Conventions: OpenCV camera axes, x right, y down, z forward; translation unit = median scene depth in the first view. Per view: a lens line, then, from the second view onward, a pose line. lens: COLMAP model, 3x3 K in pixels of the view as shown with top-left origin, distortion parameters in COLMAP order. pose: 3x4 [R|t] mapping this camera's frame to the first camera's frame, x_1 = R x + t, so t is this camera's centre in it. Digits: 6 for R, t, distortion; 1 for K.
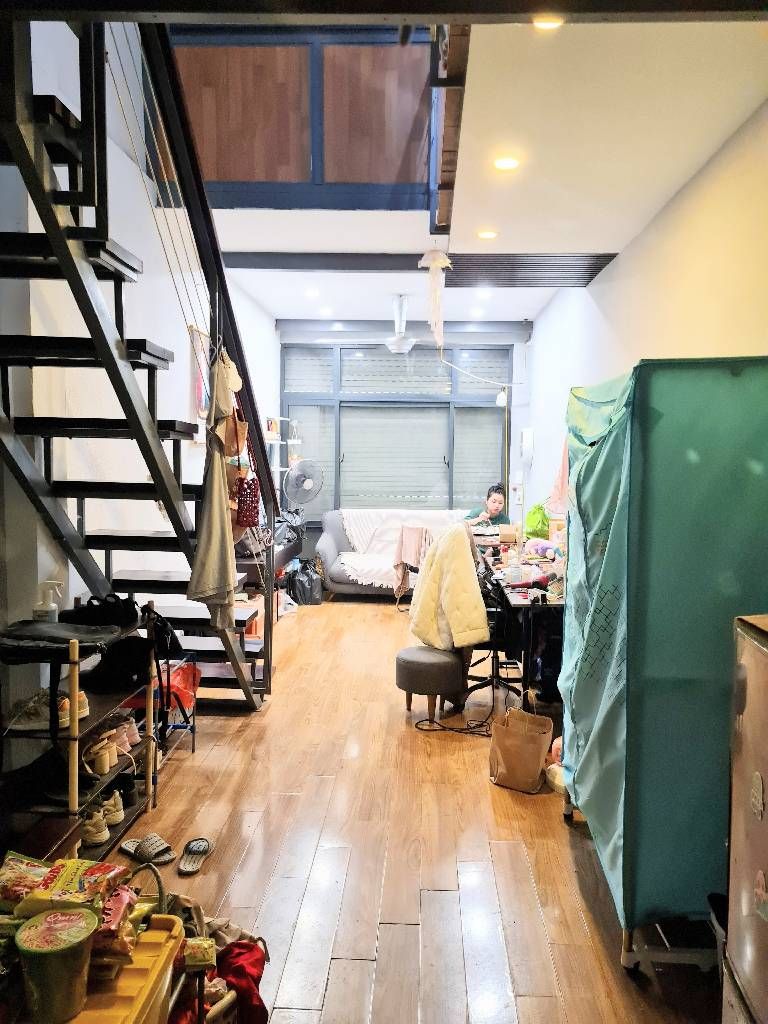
lens RADIAL K [[771.9, 0, 381.7], [0, 771.9, 519.7], [0, 0, 1]] dist [0.035092, -0.006379]
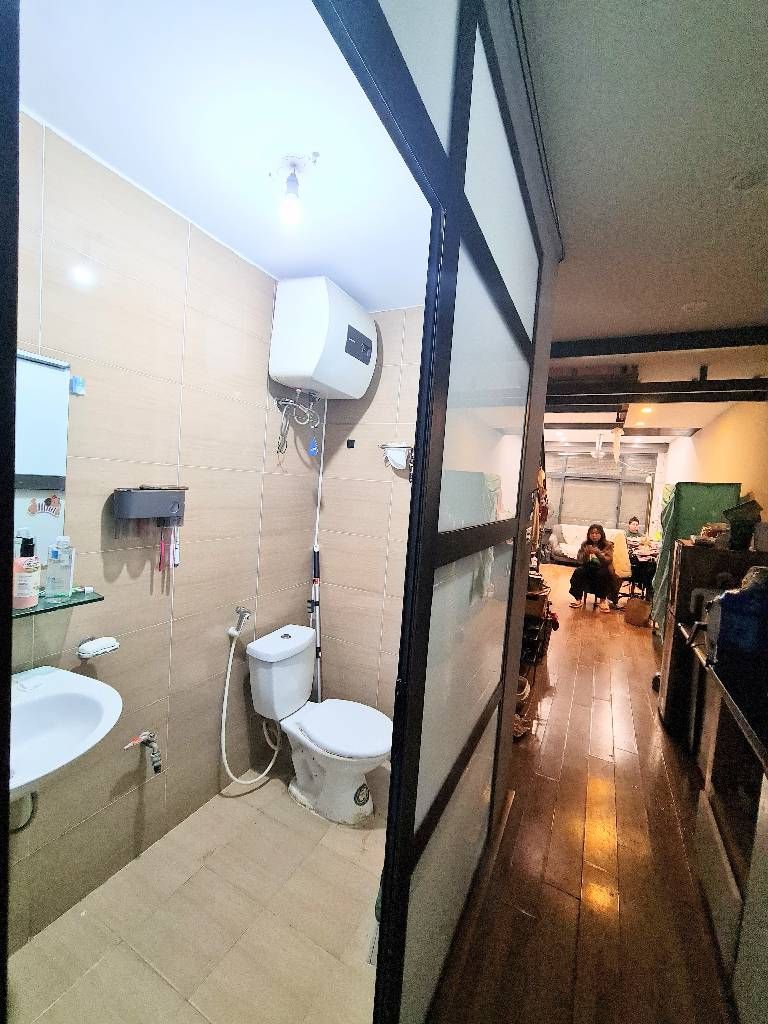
lens RADIAL K [[421.9, 0, 388.8], [0, 421.9, 509.0], [0, 0, 1]] dist [0.007945, -0.000342]
pose [[0.914359, 0.080940, -0.396732, -0.051415], [-0.100683, 0.994491, -0.029154, 0.052486], [0.392187, 0.066601, 0.917472, -0.609934]]
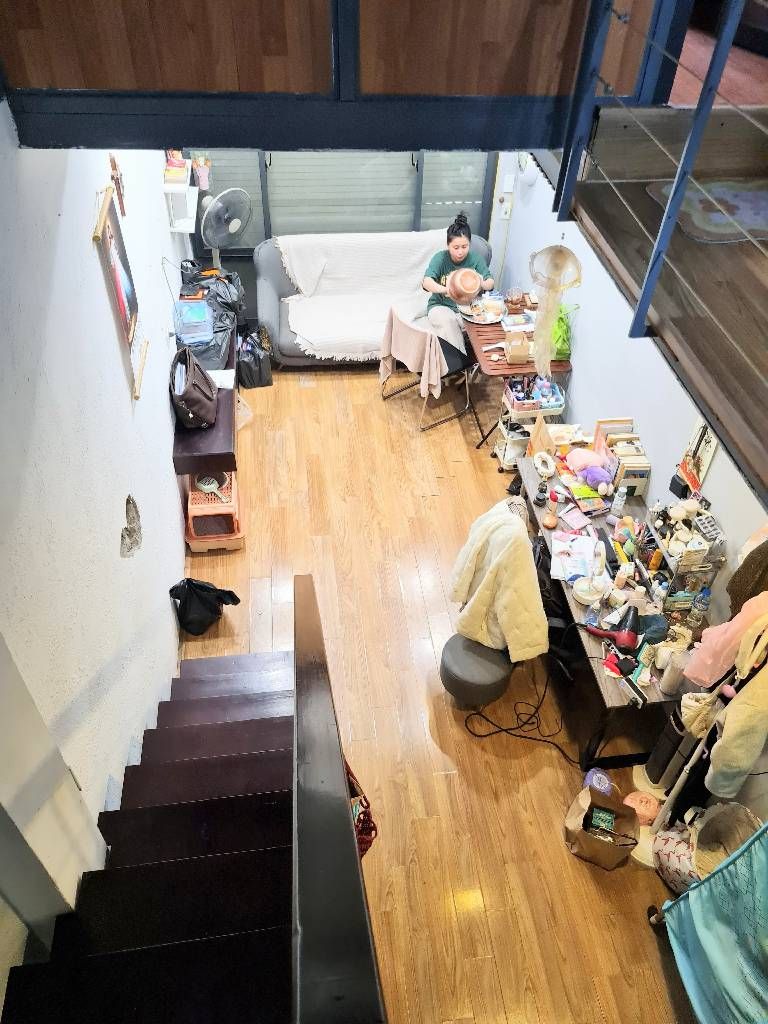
lens RADIAL K [[771.9, 0, 388.5], [0, 771.9, 518.2], [0, 0, 1]] dist [0.035092, -0.006379]
pose [[0.982824, -0.114856, 0.144448, -0.158751], [-0.006214, 0.761682, 0.647921, -0.548766], [-0.184441, -0.637690, 0.747885, 0.443606]]
